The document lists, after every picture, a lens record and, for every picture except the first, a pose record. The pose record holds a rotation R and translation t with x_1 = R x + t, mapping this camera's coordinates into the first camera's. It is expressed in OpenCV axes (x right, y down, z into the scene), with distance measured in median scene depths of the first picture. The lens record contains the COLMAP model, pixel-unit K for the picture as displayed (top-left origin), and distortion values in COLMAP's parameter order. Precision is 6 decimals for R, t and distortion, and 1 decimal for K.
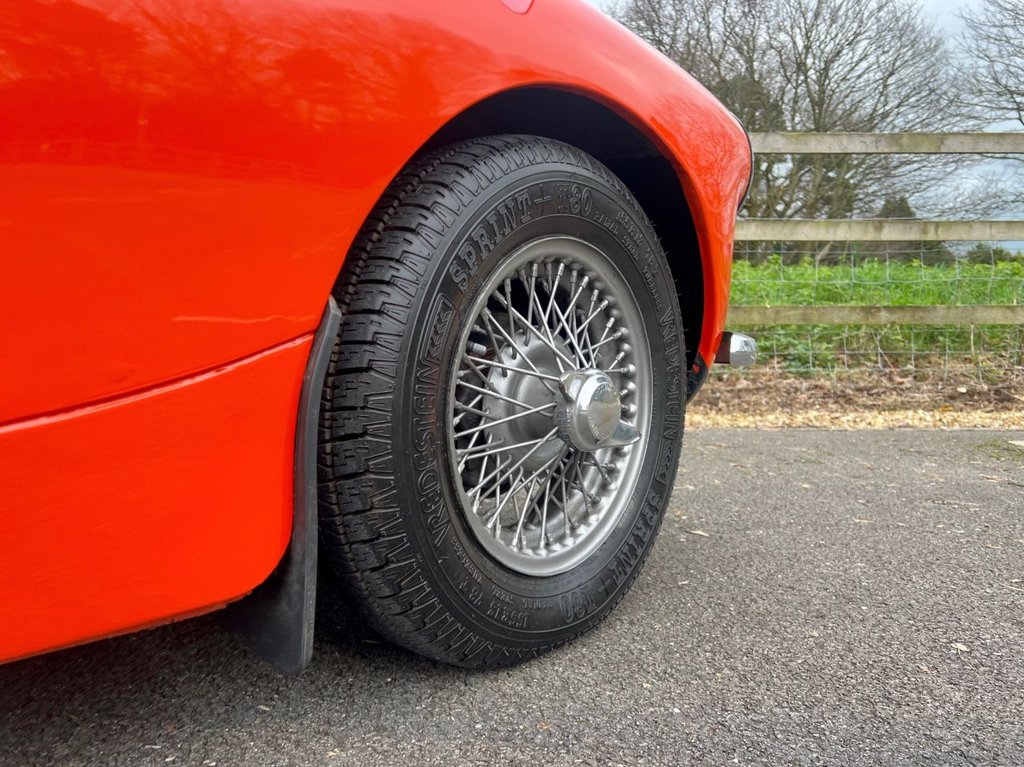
lens RADIAL K [[800.8, 0, 513.1], [0, 800.8, 387.3], [0, 0, 1]] dist [0.063563, -0.076018]
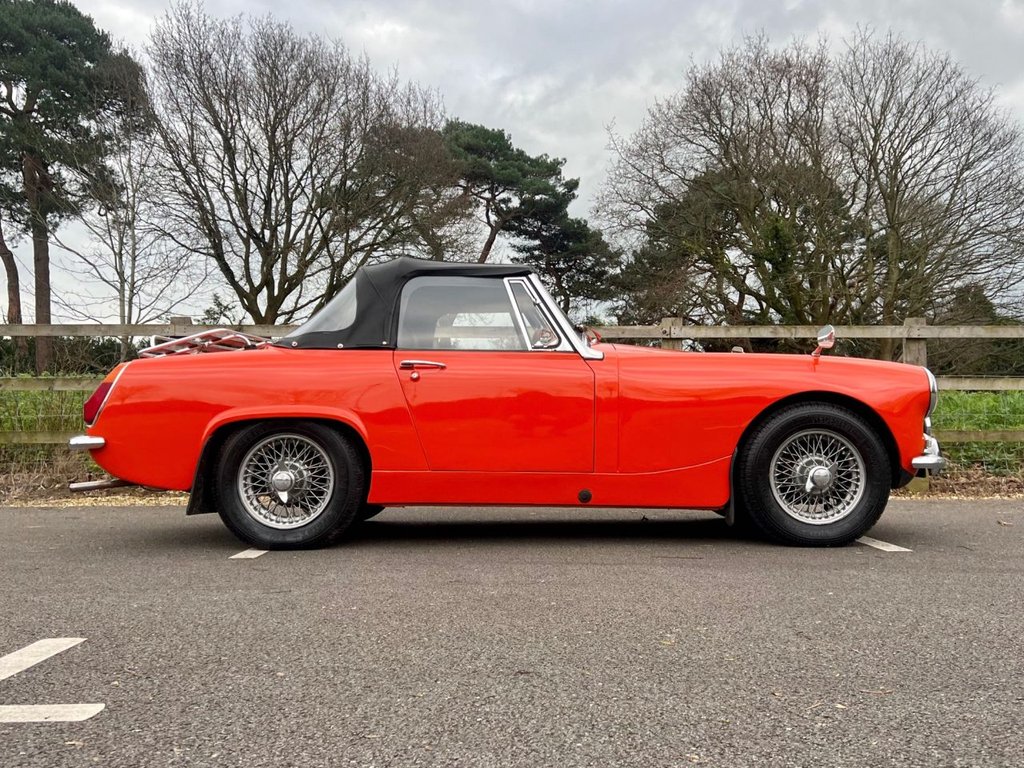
lens RADIAL K [[985.7, 0, 533.9], [0, 985.7, 376.3], [0, 0, 1]] dist [0.118525, -0.239525]
pose [[0.999623, -0.003069, 0.027269, -0.541566], [0.006704, 0.990926, -0.134238, 0.046694], [-0.026610, 0.134370, 0.990574, -0.833665]]
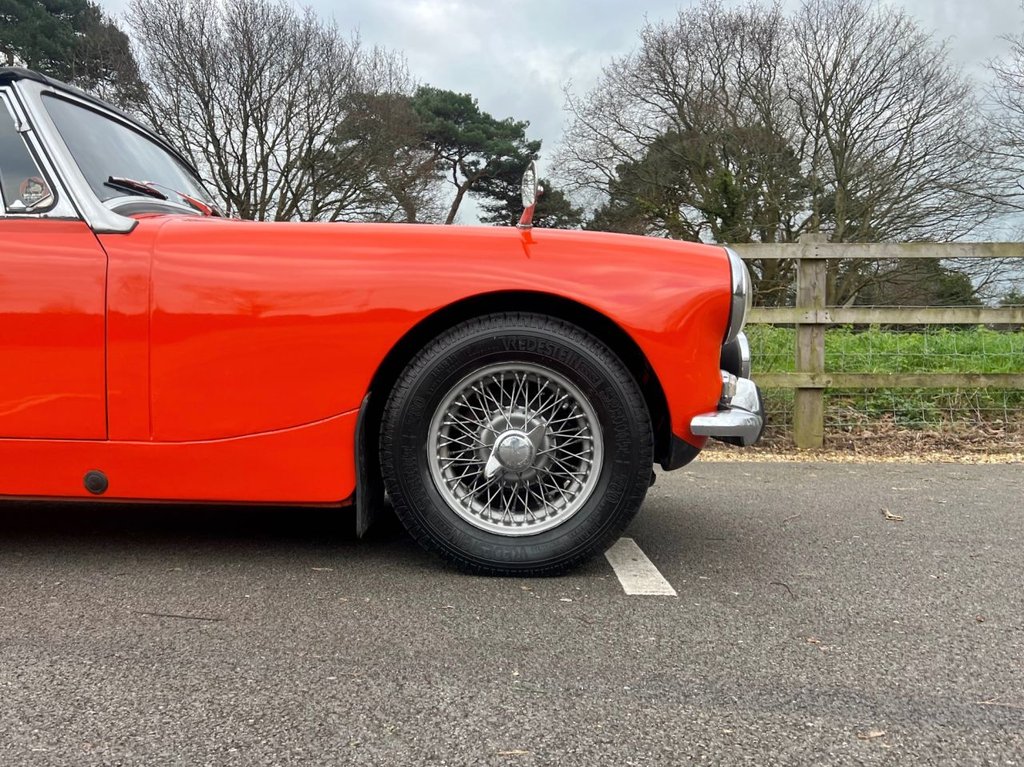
lens RADIAL K [[864.2, 0, 458.7], [0, 864.2, 396.8], [0, 0, 1]] dist [0.057120, -0.061385]
pose [[0.999100, 0.001604, -0.042386, -0.273642], [-0.004017, 0.998371, -0.056907, 0.016578], [0.042226, 0.057026, 0.997479, -0.368140]]
